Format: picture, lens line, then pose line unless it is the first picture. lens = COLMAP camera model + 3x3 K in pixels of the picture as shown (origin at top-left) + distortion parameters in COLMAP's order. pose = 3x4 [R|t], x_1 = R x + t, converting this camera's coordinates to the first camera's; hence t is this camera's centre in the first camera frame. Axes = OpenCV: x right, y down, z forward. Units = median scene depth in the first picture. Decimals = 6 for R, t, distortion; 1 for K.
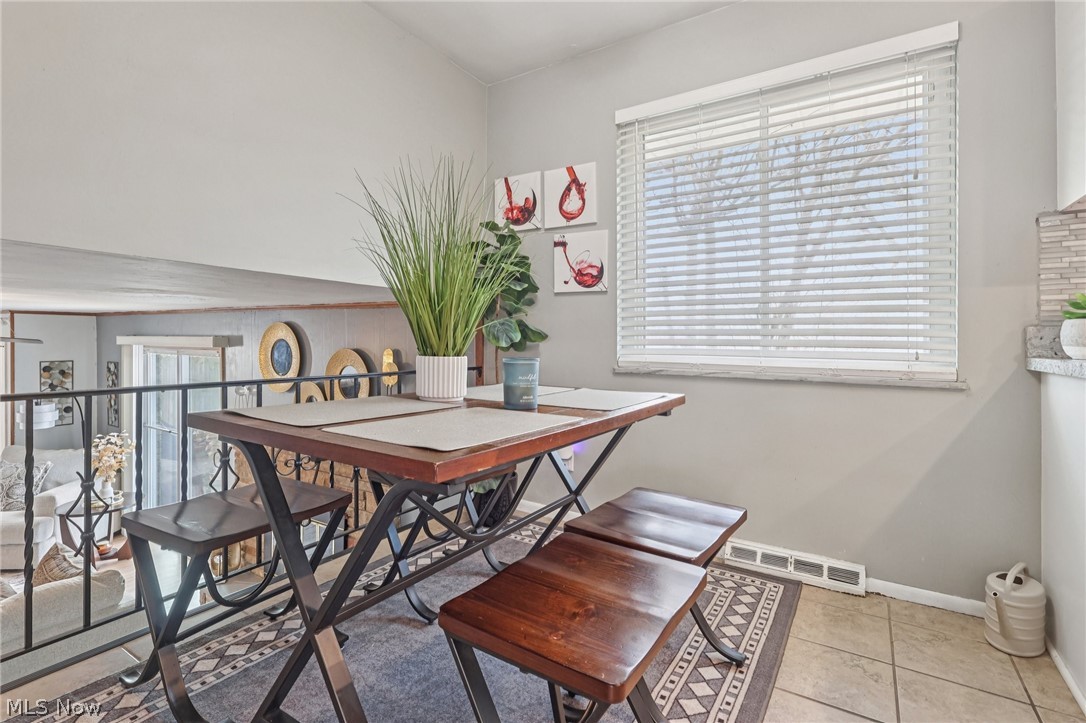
lens RADIAL K [[512.6, 0, 551.3], [0, 512.6, 340.4], [0, 0, 1]] dist [0.000428, -0.002209]
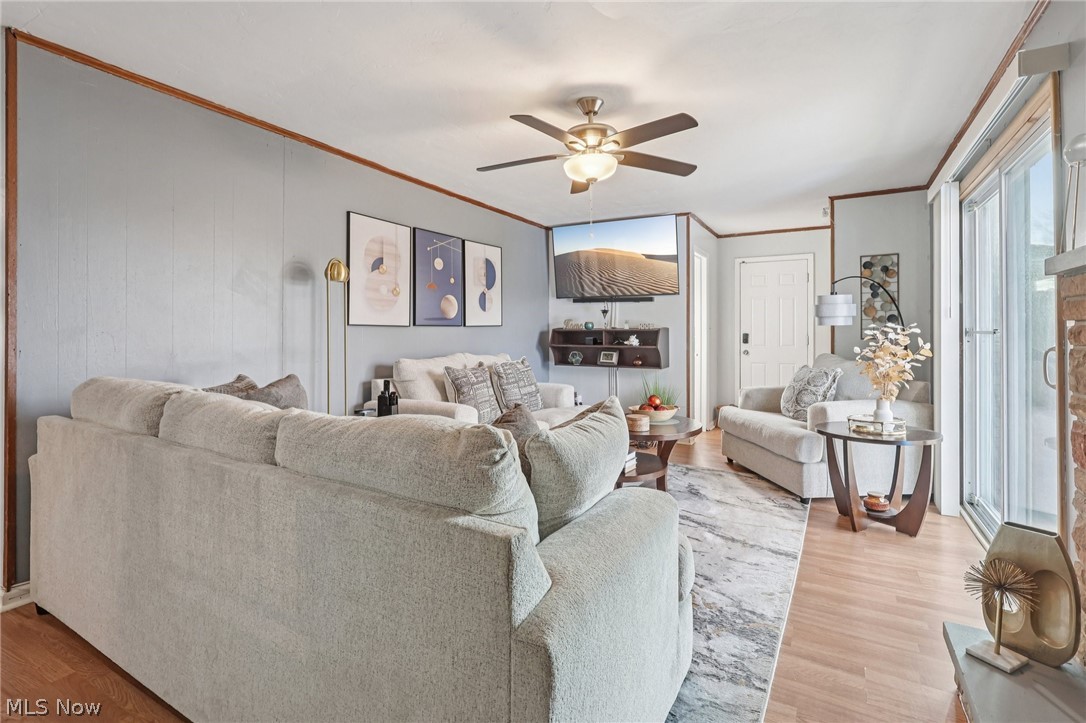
lens RADIAL K [[512.6, 0, 544.3], [0, 512.6, 329.5], [0, 0, 1]] dist [0.000428, -0.002209]
pose [[0.038046, -0.012007, -0.999204, -0.614153], [-0.004978, 0.999913, -0.012205, 0.482289], [0.999264, 0.005438, 0.037983, 1.352727]]
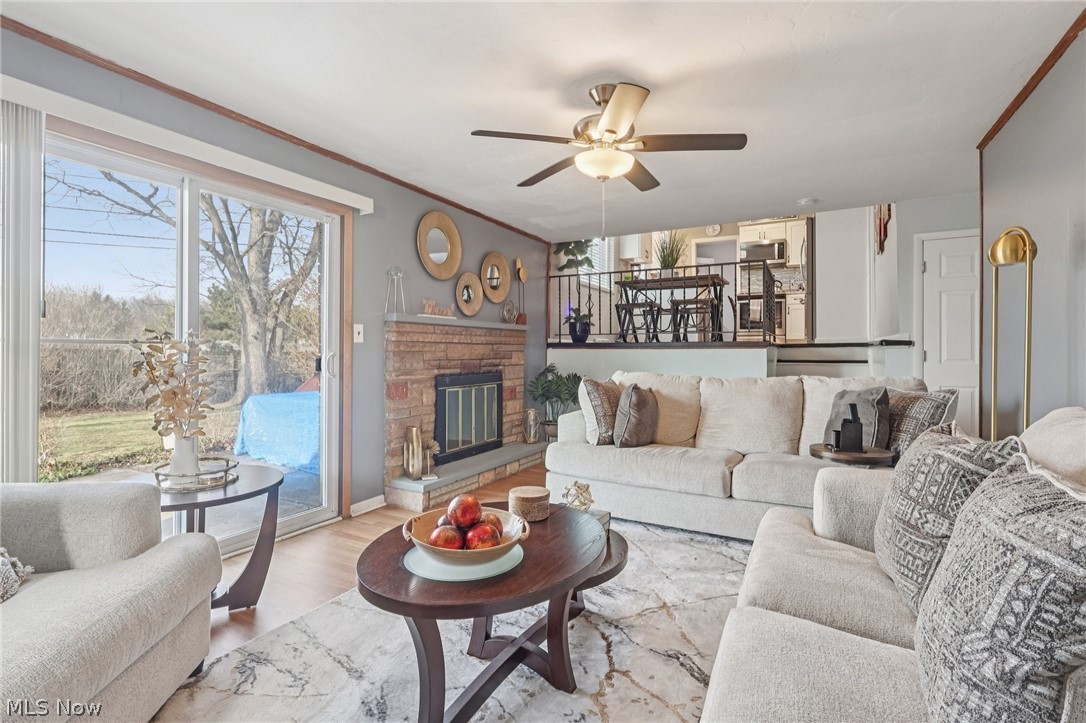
lens RADIAL K [[512.6, 0, 536.5], [0, 512.6, 359.8], [0, 0, 1]] dist [0.000428, -0.002209]
pose [[-0.068979, -0.019470, 0.997428, -3.230076], [0.000665, 0.999808, 0.019563, 0.481874], [-0.997618, 0.002012, -0.068953, 1.772774]]
